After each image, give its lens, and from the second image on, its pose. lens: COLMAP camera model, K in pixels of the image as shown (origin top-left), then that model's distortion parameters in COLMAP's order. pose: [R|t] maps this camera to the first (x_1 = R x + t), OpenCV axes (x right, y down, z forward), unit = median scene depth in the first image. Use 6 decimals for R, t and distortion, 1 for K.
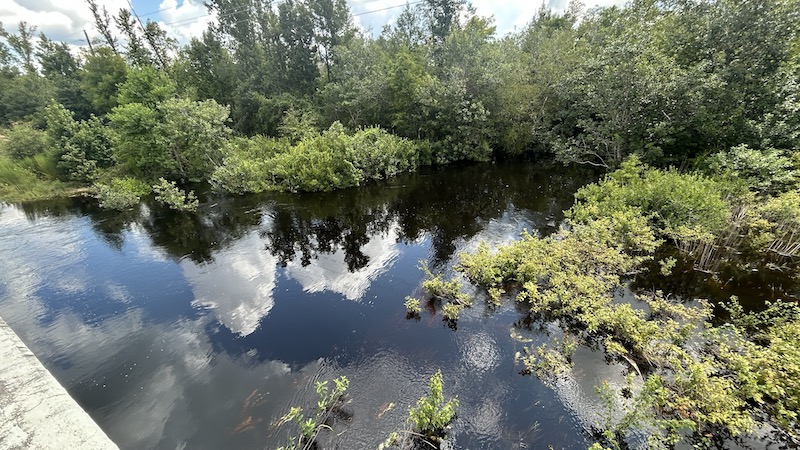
lens RADIAL K [[320.4, 0, 397.9], [0, 320.4, 221.4], [0, 0, 1]] dist [0.002614, 0.000512]
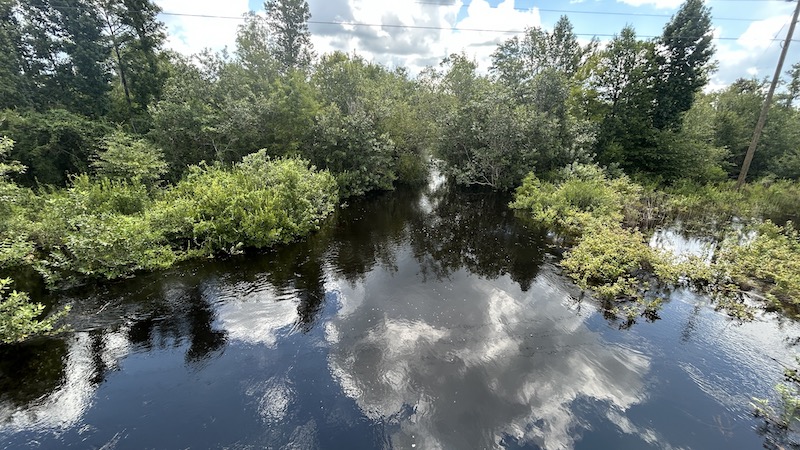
lens RADIAL K [[320.4, 0, 402.3], [0, 320.4, 223.6], [0, 0, 1]] dist [0.002614, 0.000512]
pose [[0.757504, -0.146918, 0.636084, -0.379209], [0.209194, 0.977596, -0.023328, -0.051195], [-0.618406, 0.150736, 0.771267, 0.210902]]
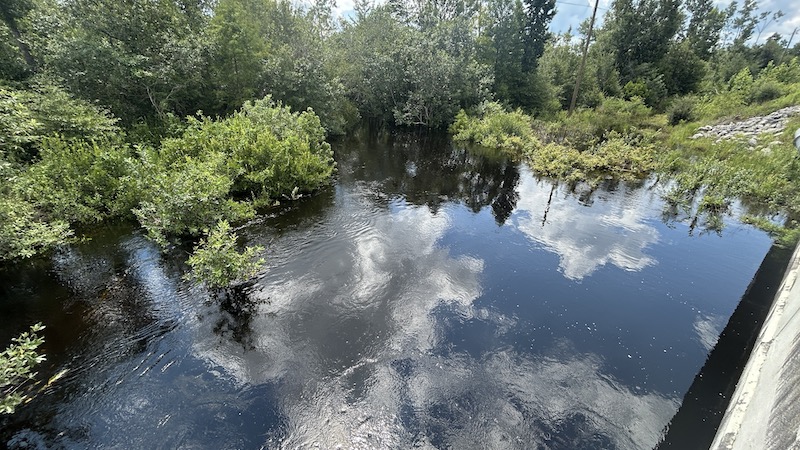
lens RADIAL K [[320.4, 0, 394.9], [0, 320.4, 224.9], [0, 0, 1]] dist [0.002614, 0.000512]
pose [[0.399360, -0.358367, 0.843851, -0.687353], [0.320498, 0.916934, 0.237725, -0.110567], [-0.858948, 0.175515, 0.481043, 0.396355]]
